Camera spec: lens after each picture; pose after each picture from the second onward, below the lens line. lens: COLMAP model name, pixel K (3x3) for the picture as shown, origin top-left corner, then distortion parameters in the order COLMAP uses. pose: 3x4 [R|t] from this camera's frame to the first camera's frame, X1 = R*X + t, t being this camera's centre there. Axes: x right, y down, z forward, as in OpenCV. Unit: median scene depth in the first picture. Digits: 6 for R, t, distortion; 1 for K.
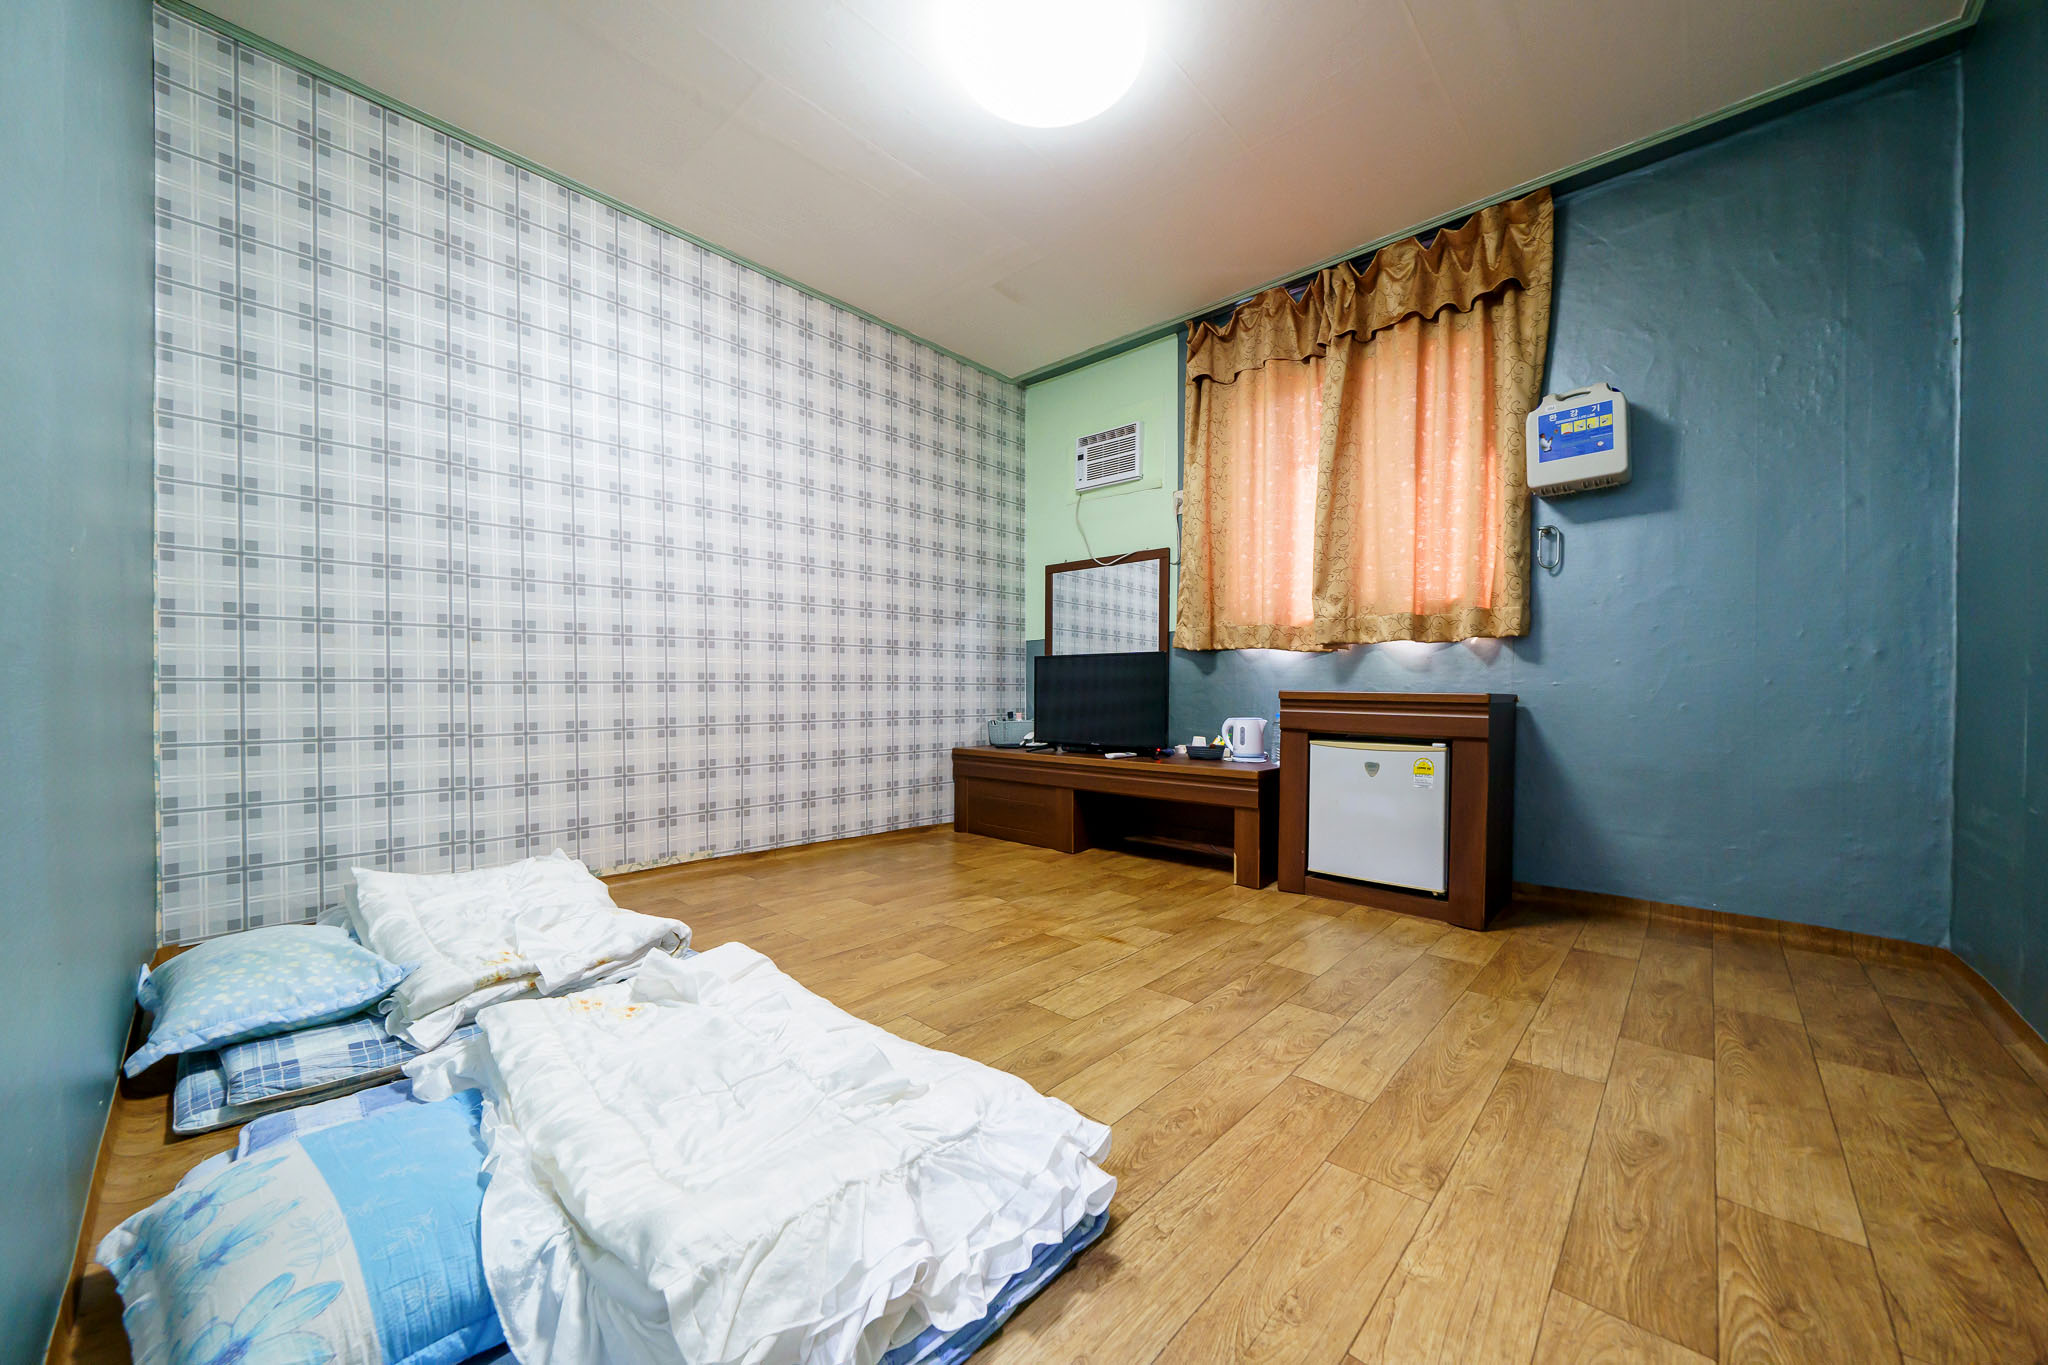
lens RADIAL K [[744.7, 0, 1003.1], [0, 744.7, 695.9], [0, 0, 1]] dist [-0.001447, -0.000320]
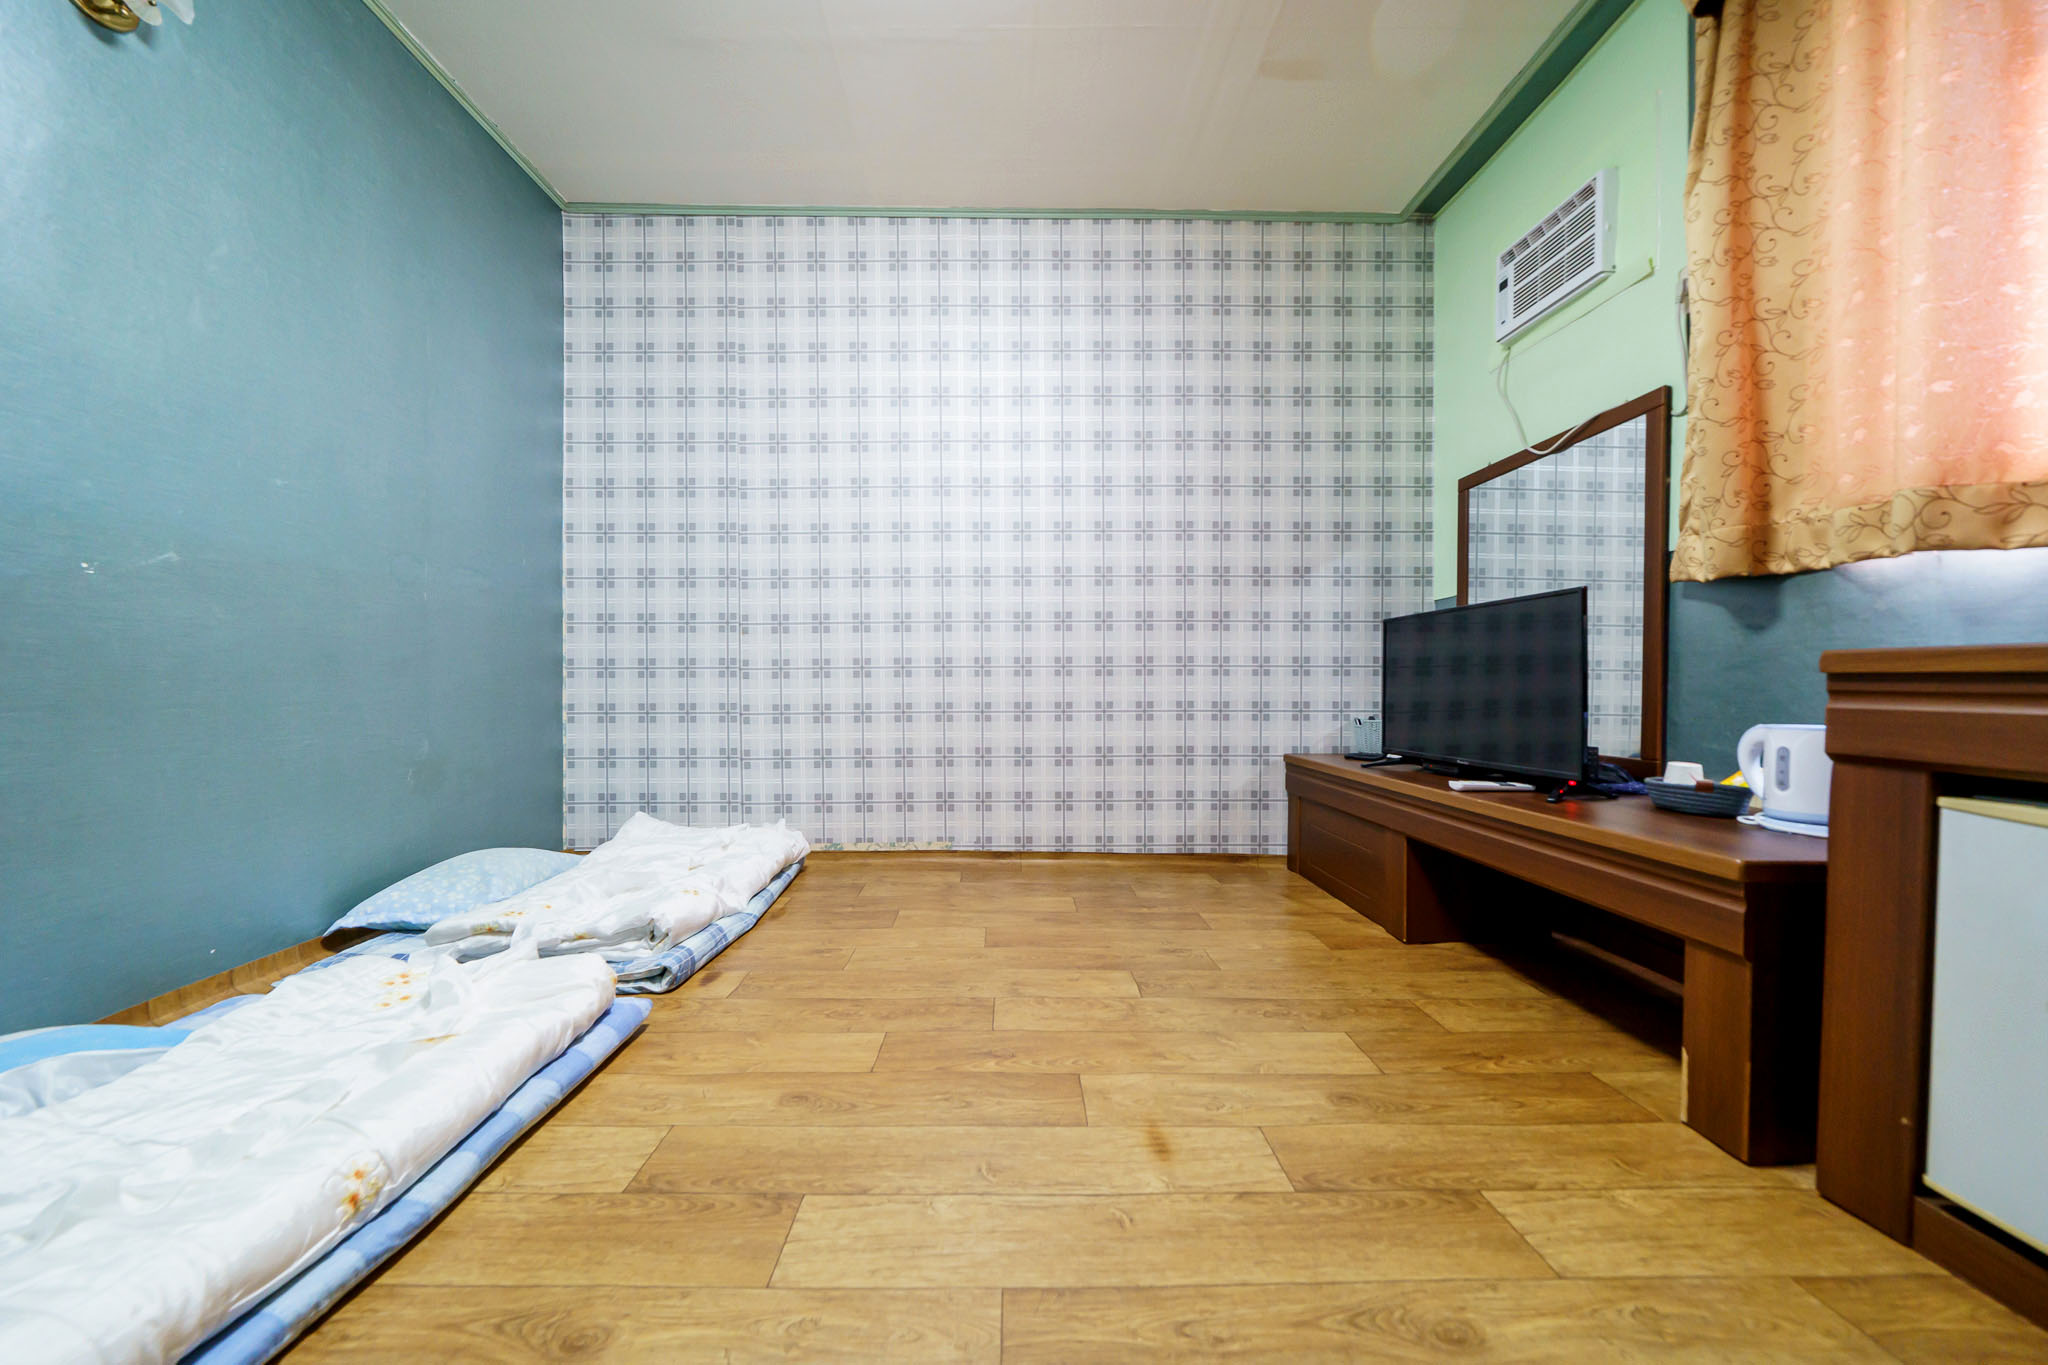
lens RADIAL K [[694.5, 0, 1010.1], [0, 694.5, 693.5], [0, 0, 1]] dist [-0.006179, 0.000407]
pose [[0.696218, 0.005039, -0.717813, 0.293324], [-0.004536, 0.999986, 0.002621, 0.012650], [0.717816, 0.001431, 0.696231, 0.417472]]
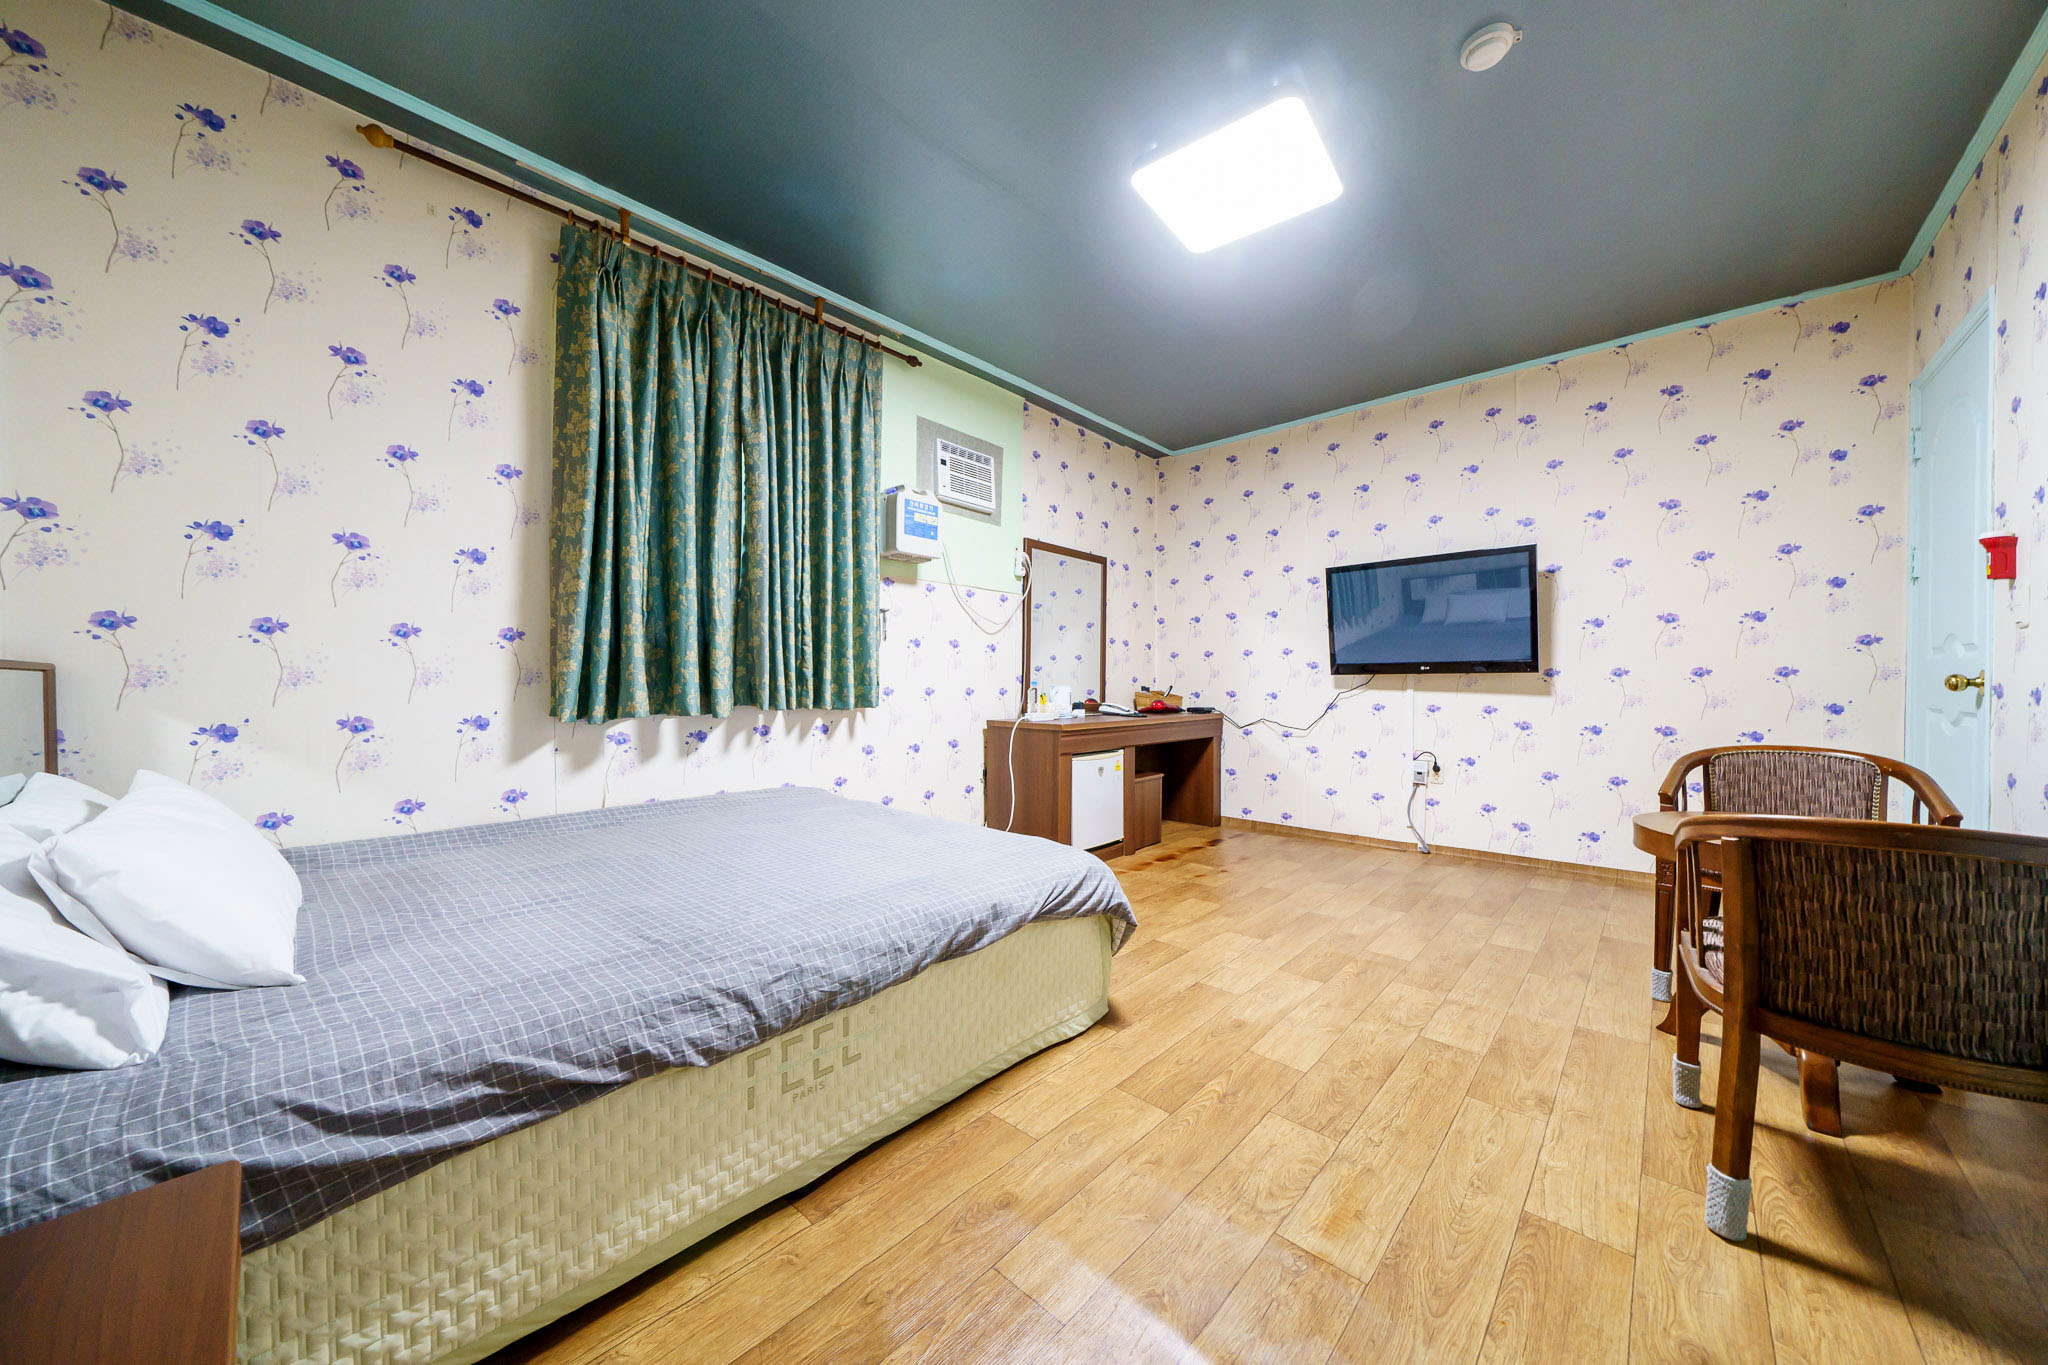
lens RADIAL K [[694.5, 0, 1010.3], [0, 694.5, 686.0], [0, 0, 1]] dist [-0.006179, 0.000407]
pose [[-0.999912, -0.012049, -0.005616, 0.156003], [-0.012118, 0.999850, 0.012391, -0.070900], [0.005466, 0.012458, -0.999907, 1.196956]]
